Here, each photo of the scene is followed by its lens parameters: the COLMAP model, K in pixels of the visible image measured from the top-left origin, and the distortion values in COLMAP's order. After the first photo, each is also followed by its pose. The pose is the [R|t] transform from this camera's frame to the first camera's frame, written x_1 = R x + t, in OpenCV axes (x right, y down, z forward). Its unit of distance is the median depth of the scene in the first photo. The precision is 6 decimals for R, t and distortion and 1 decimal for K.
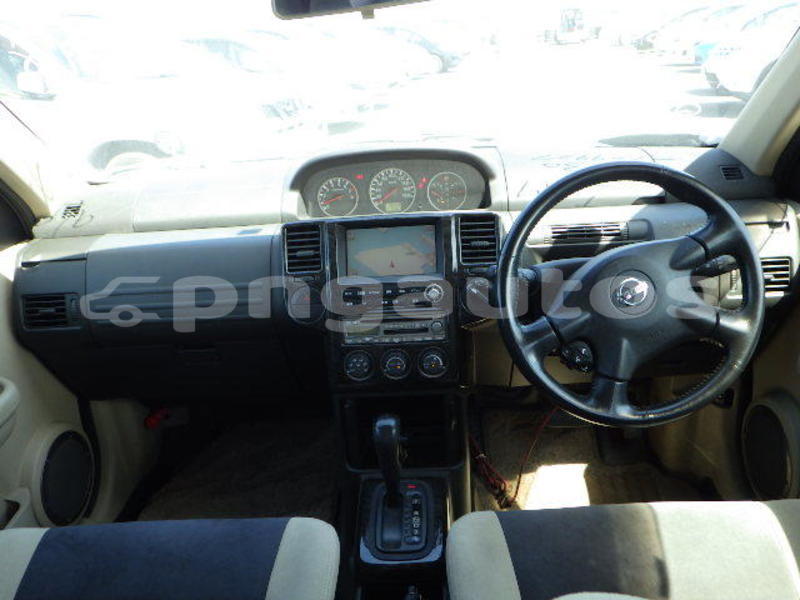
lens RADIAL K [[652.7, 0, 400.1], [0, 652.7, 299.8], [0, 0, 1]] dist [0.114191, 0.003521]
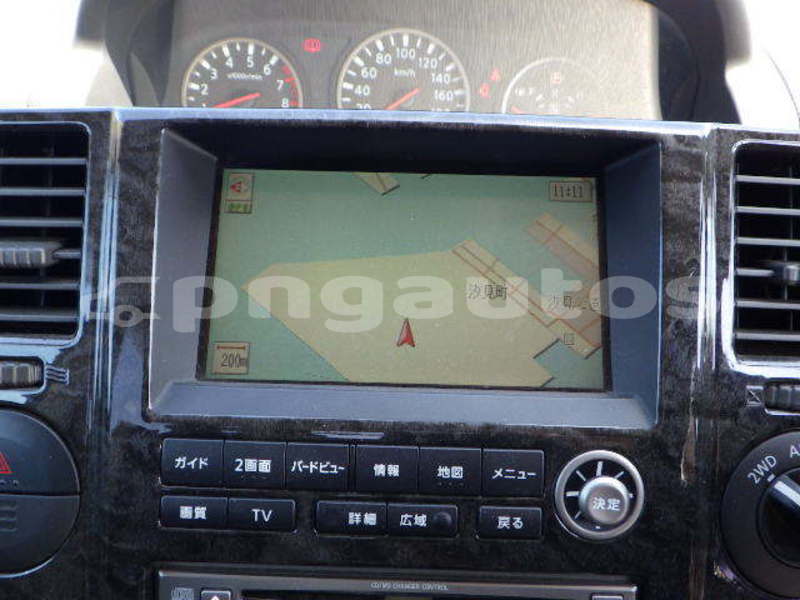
lens RADIAL K [[652.7, 0, 399.8], [0, 652.7, 299.0], [0, 0, 1]] dist [0.114191, 0.003521]
pose [[0.995687, 0.078544, 0.049373, -0.022787], [-0.077671, 0.996791, -0.019366, -0.052104], [-0.050736, 0.015448, 0.998593, 0.653465]]
